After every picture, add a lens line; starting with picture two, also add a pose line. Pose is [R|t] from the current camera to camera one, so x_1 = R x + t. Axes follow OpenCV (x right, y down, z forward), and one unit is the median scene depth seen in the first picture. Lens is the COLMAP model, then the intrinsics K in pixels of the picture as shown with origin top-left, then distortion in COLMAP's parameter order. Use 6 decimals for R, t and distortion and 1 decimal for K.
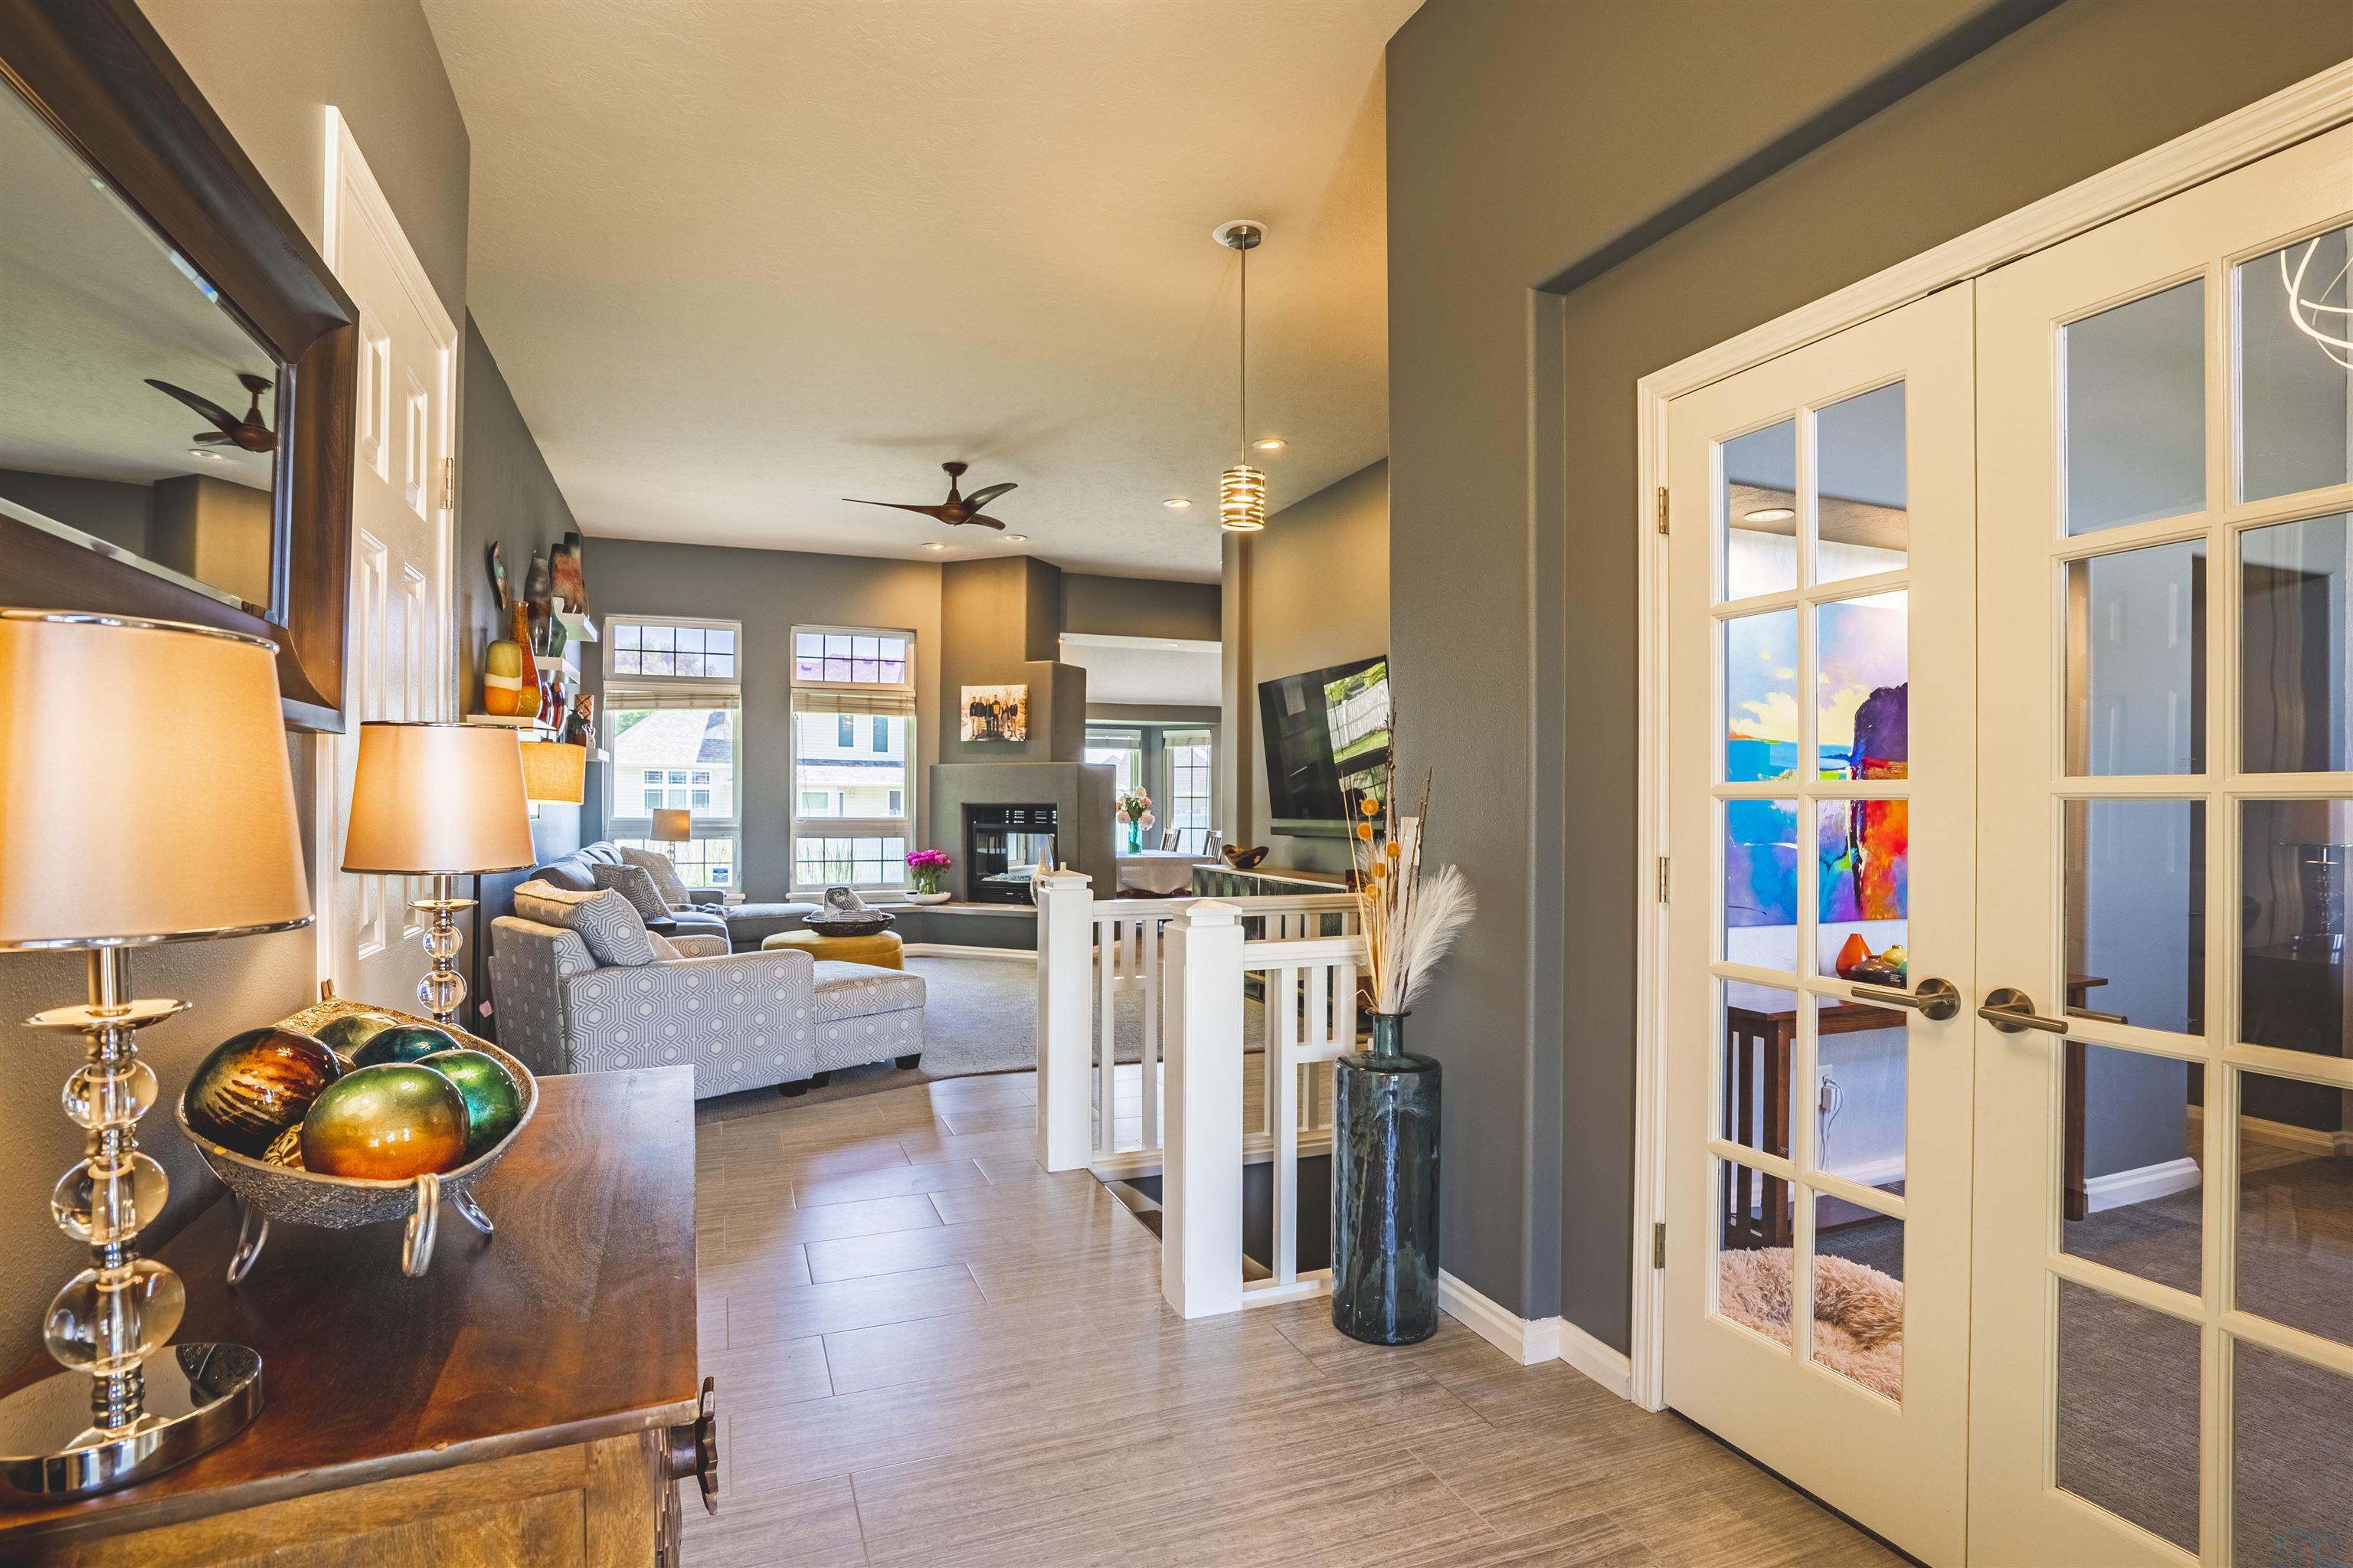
lens RADIAL K [[1124.5, 0, 1184.6], [0, 1124.5, 807.2], [0, 0, 1]] dist [0.001785, -0.000078]
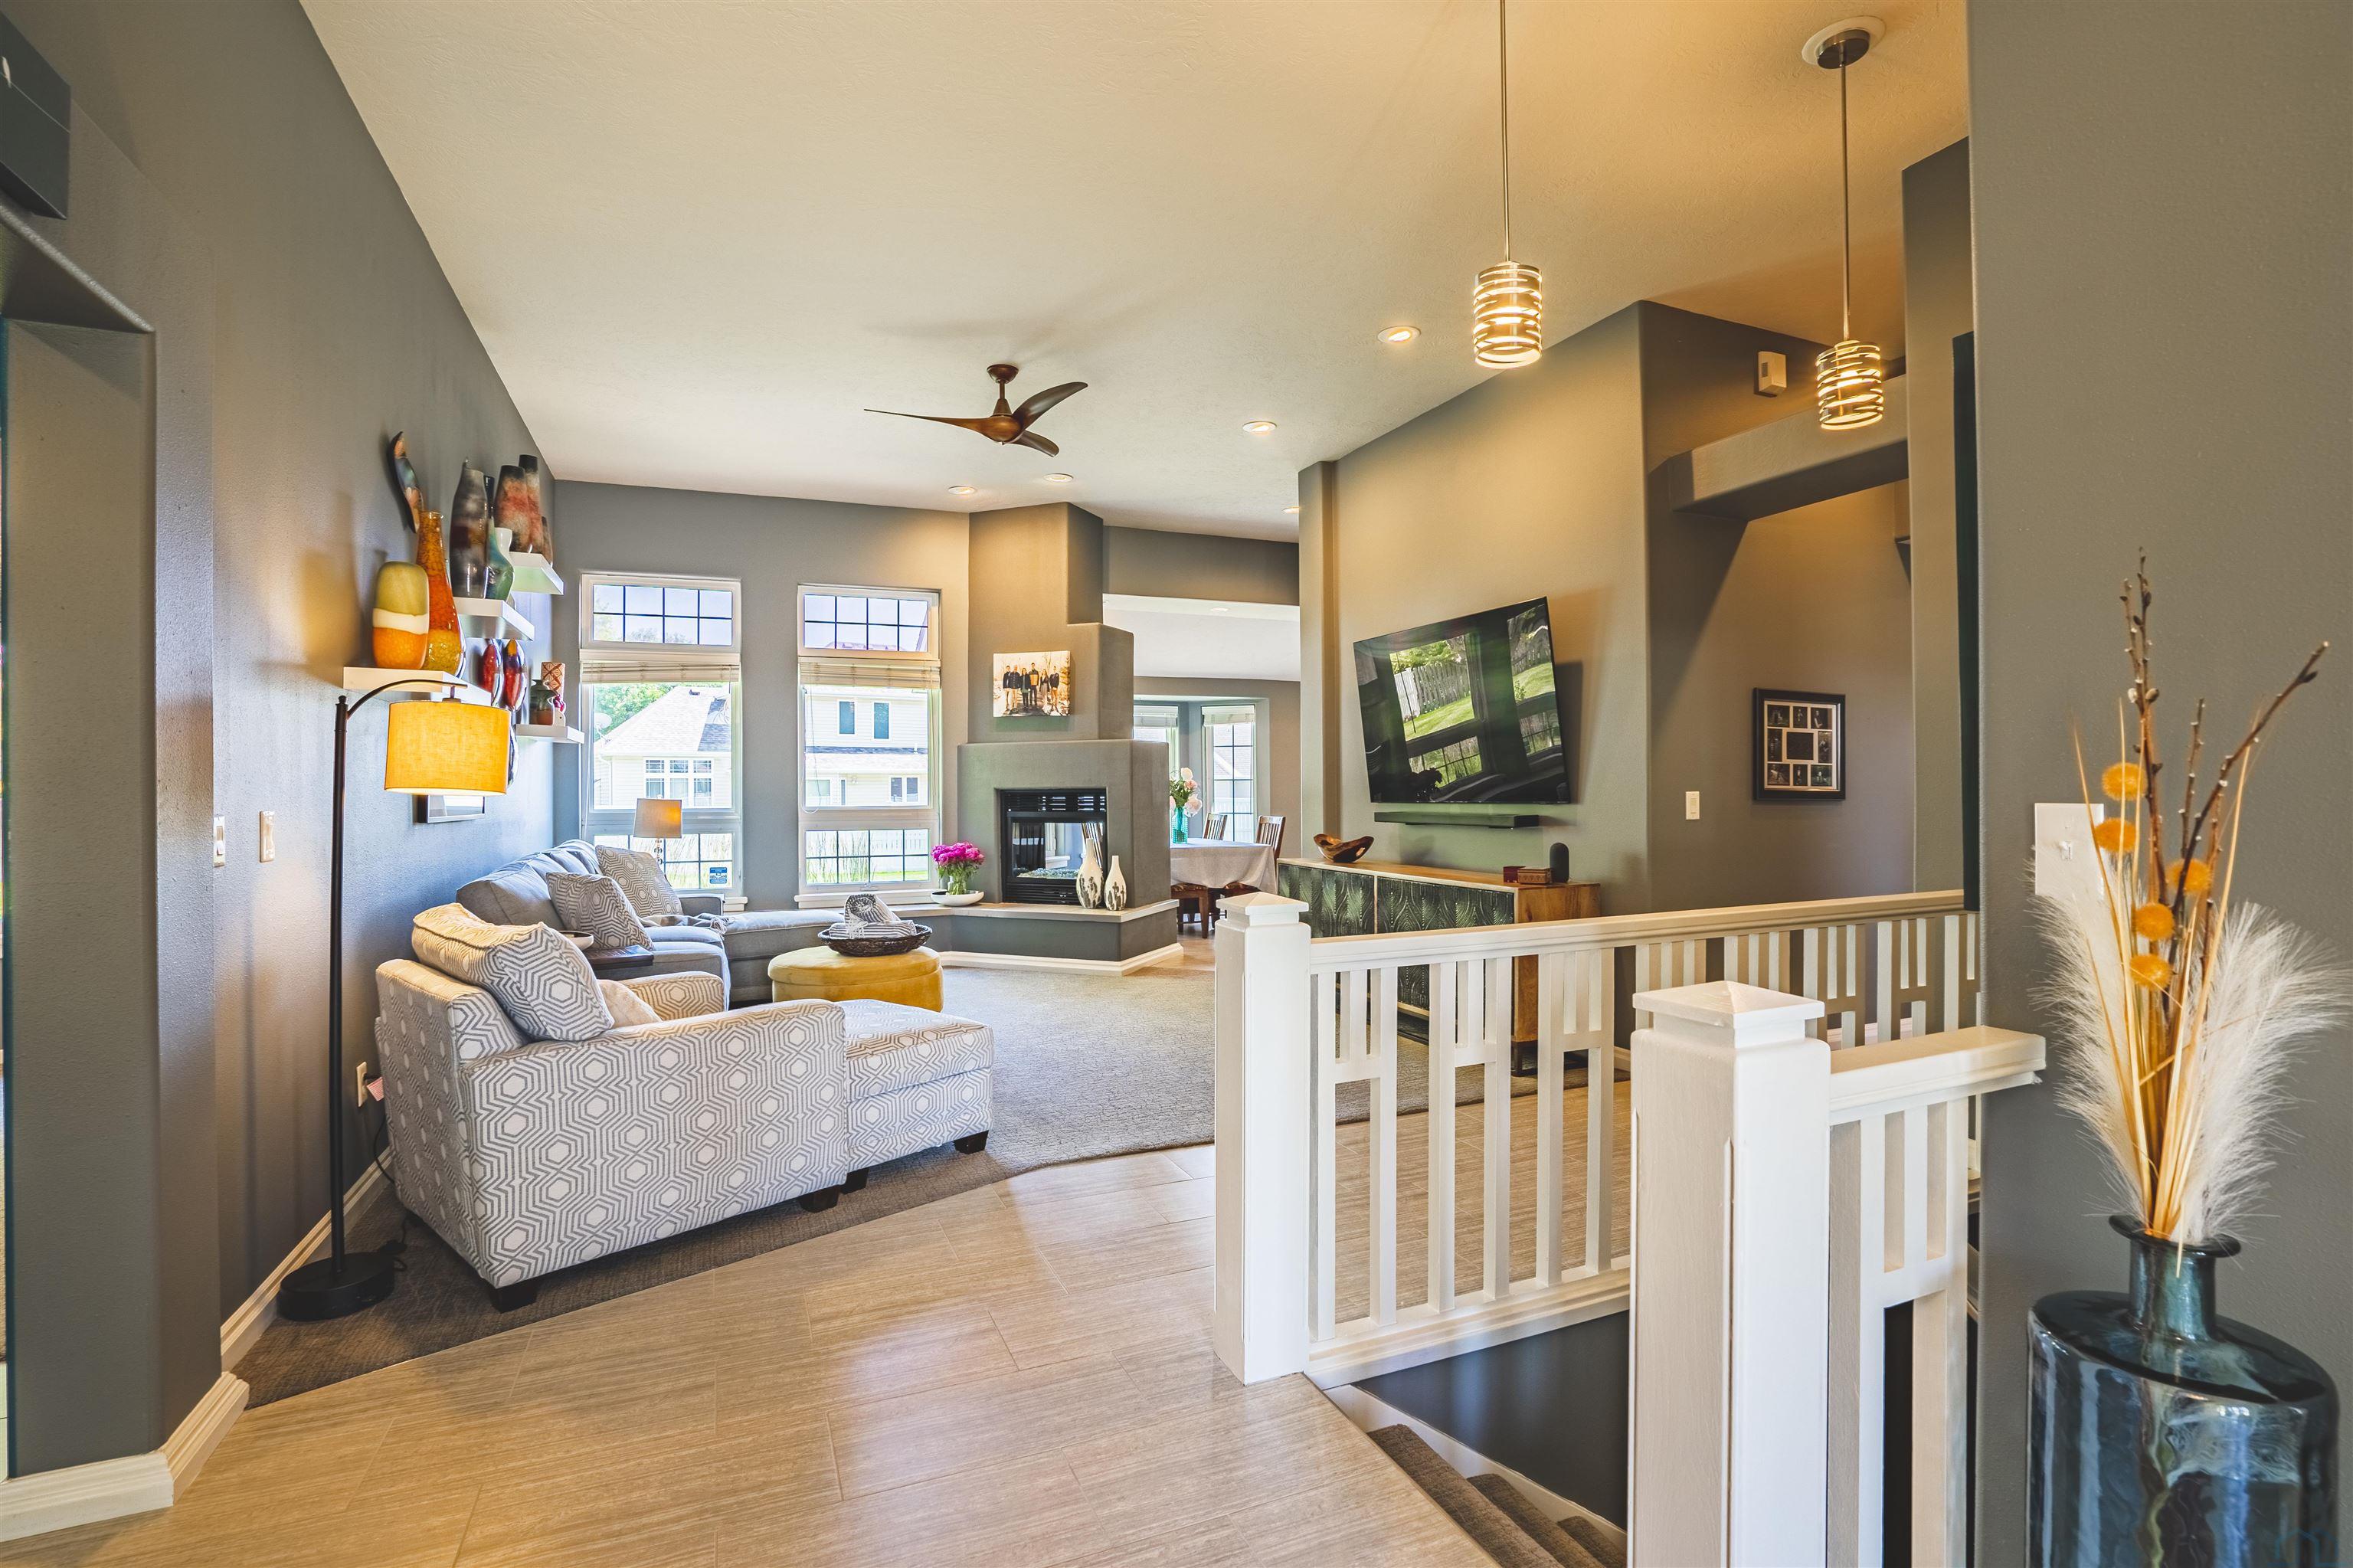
lens RADIAL K [[1100.6, 0, 1176.5], [0, 1100.6, 784.0], [0, 0, 1]] dist [-0.015569, 0.000431]
pose [[0.999940, -0.010970, 0.000323, -0.063347], [0.010972, 0.999921, -0.006187, -0.000268], [-0.000255, 0.006191, 0.999981, 0.164043]]
